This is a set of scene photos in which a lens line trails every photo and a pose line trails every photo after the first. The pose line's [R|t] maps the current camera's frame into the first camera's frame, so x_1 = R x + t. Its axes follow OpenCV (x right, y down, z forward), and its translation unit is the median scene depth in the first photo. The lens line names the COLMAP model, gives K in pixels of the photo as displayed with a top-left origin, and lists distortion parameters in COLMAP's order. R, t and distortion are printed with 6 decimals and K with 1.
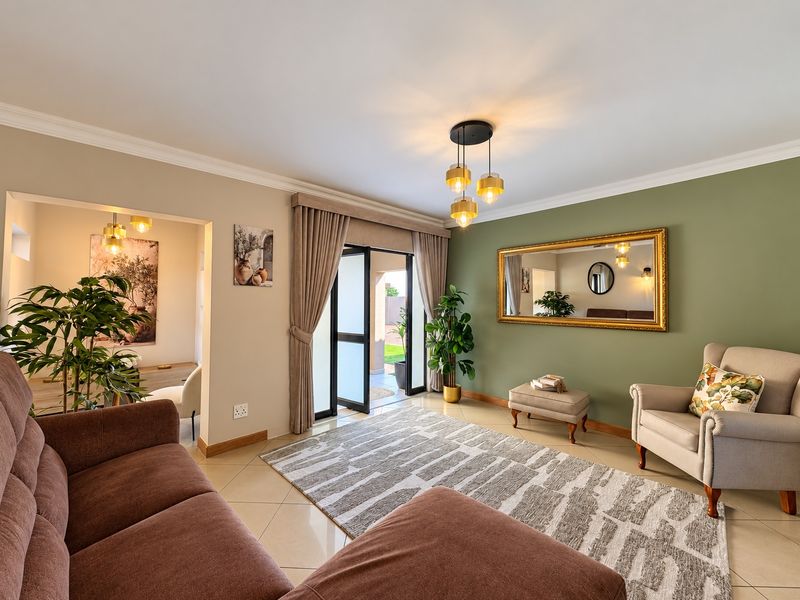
lens RADIAL K [[329.6, 0, 402.0], [0, 329.6, 303.5], [0, 0, 1]] dist [0.038500, 0.000073]
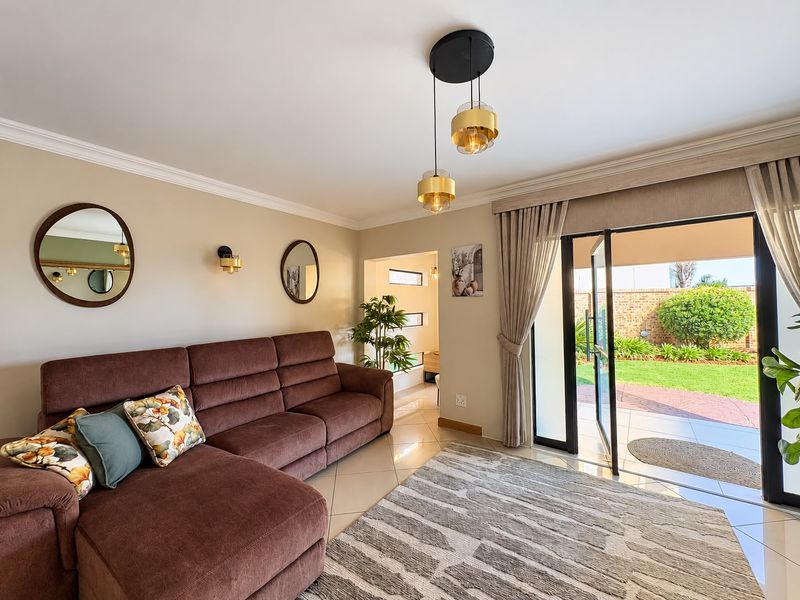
lens RADIAL K [[319.1, 0, 402.4], [0, 319.1, 301.0], [0, 0, 1]] dist [-0.000298, 0.000150]
pose [[0.162291, -0.021583, -0.986507, 0.621639], [0.003904, 0.999767, -0.021231, -0.014743], [0.986735, -0.000406, 0.162337, 0.605924]]
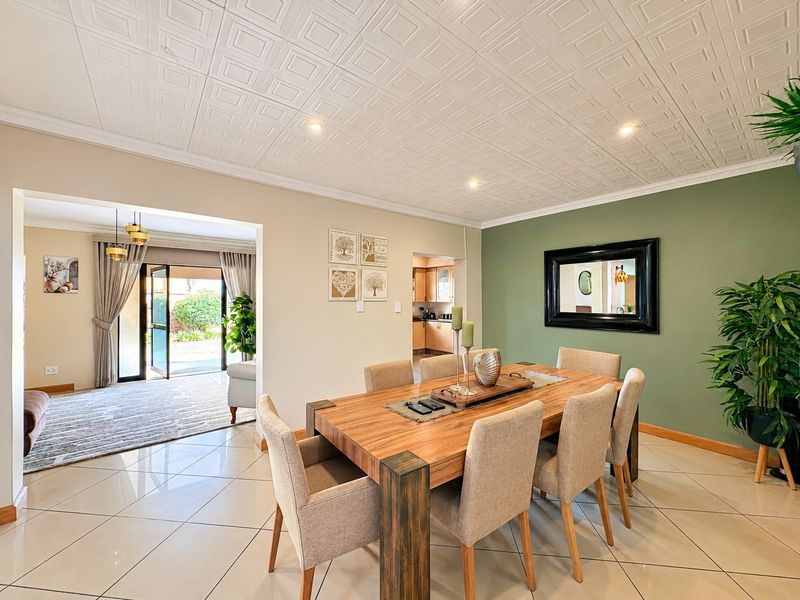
lens RADIAL K [[319.1, 0, 402.4], [0, 319.1, 301.0], [0, 0, 1]] dist [-0.000298, 0.000150]
pose [[0.995689, -0.008470, -0.092363, 1.366882], [0.007175, 0.999871, -0.014342, 0.019974], [0.092472, 0.013618, 0.995622, -0.395743]]
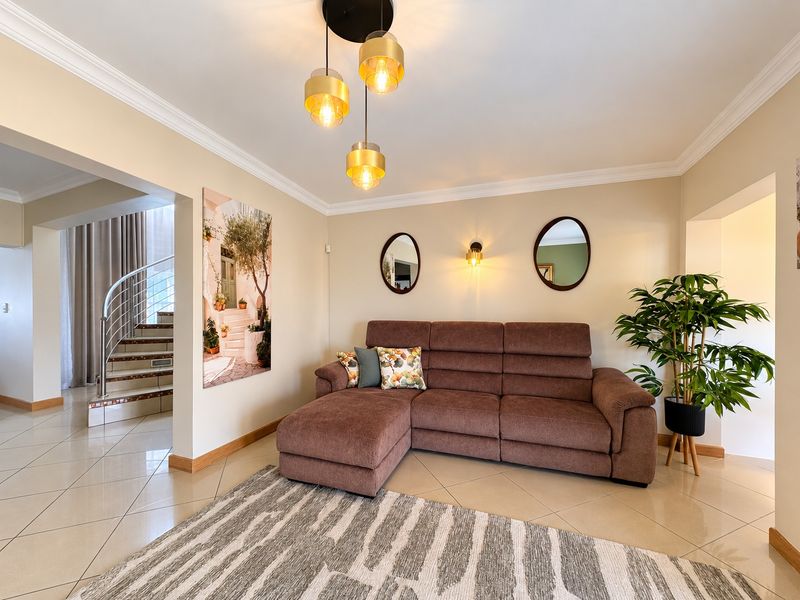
lens RADIAL K [[323.2, 0, 401.8], [0, 323.2, 302.7], [0, 0, 1]] dist [0.000174, 0.000170]
pose [[-0.923926, -0.003895, -0.382550, 0.278234], [-0.008593, 0.999907, 0.010573, 0.002182], [0.382474, 0.013056, -0.923874, 1.212566]]
